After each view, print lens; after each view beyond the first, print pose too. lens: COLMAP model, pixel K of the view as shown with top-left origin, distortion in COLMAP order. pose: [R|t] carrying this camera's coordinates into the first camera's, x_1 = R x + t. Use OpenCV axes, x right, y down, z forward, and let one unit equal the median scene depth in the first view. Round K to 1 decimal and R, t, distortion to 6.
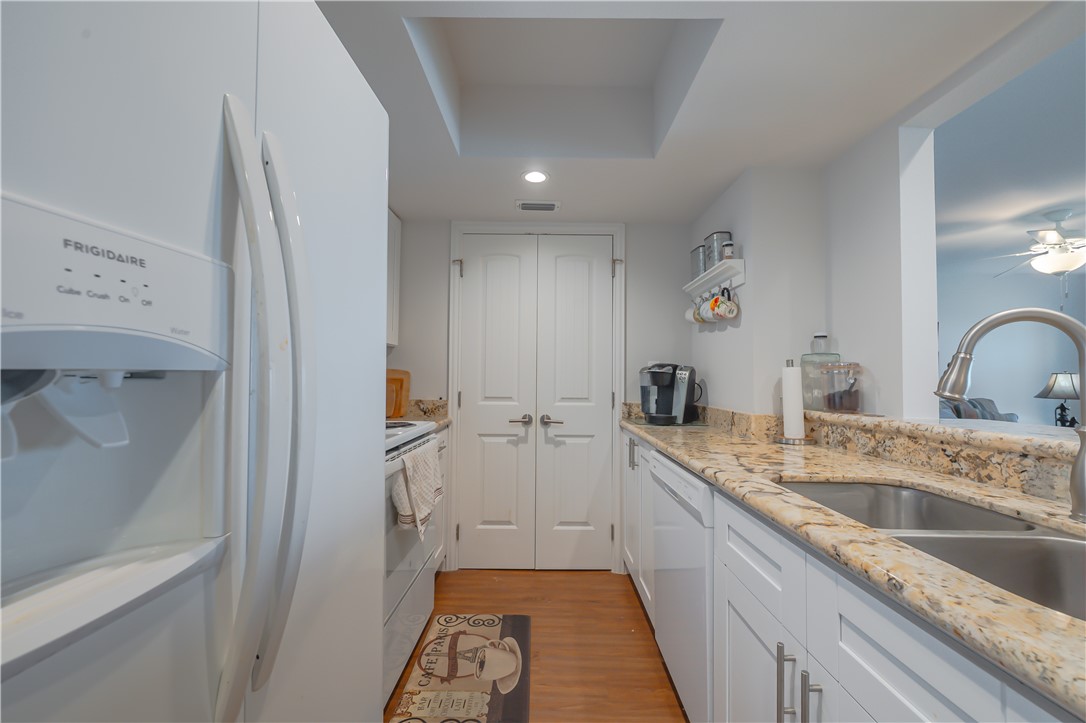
lens RADIAL K [[448.3, 0, 543.8], [0, 448.3, 367.9], [0, 0, 1]] dist [-0.000734, -0.000049]
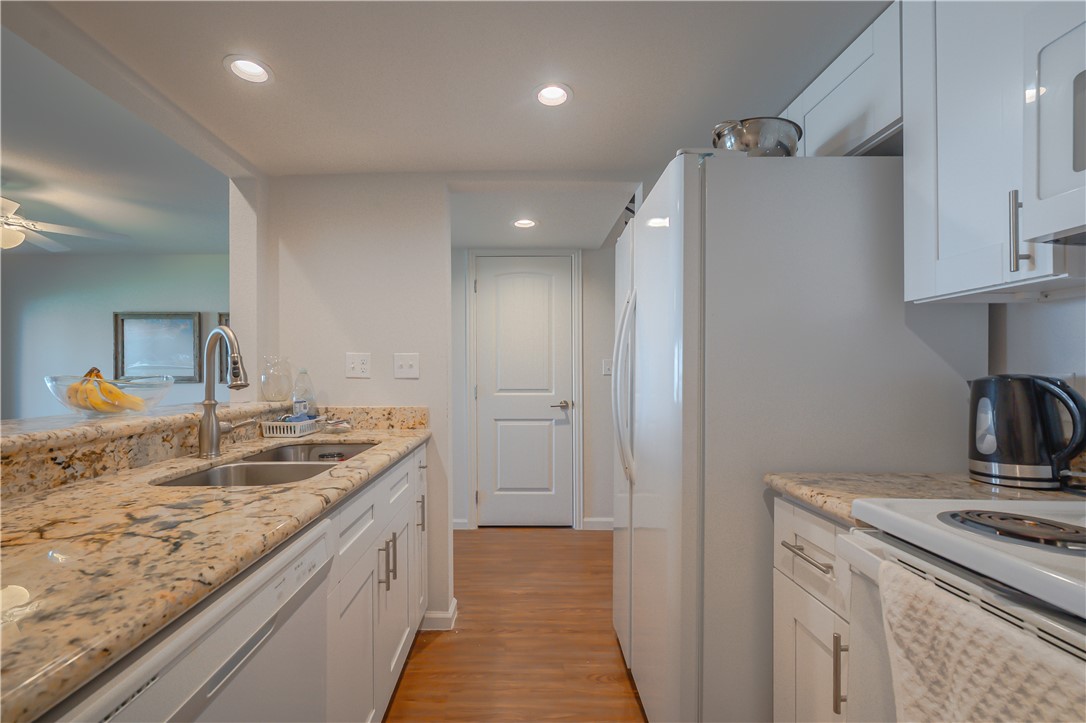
lens RADIAL K [[448.3, 0, 542.0], [0, 448.3, 368.9], [0, 0, 1]] dist [-0.000734, -0.000049]
pose [[-0.999868, -0.004530, -0.015607, 0.009295], [-0.004126, 0.999657, -0.025868, 0.037415], [0.015719, -0.025801, -0.999544, 1.924933]]
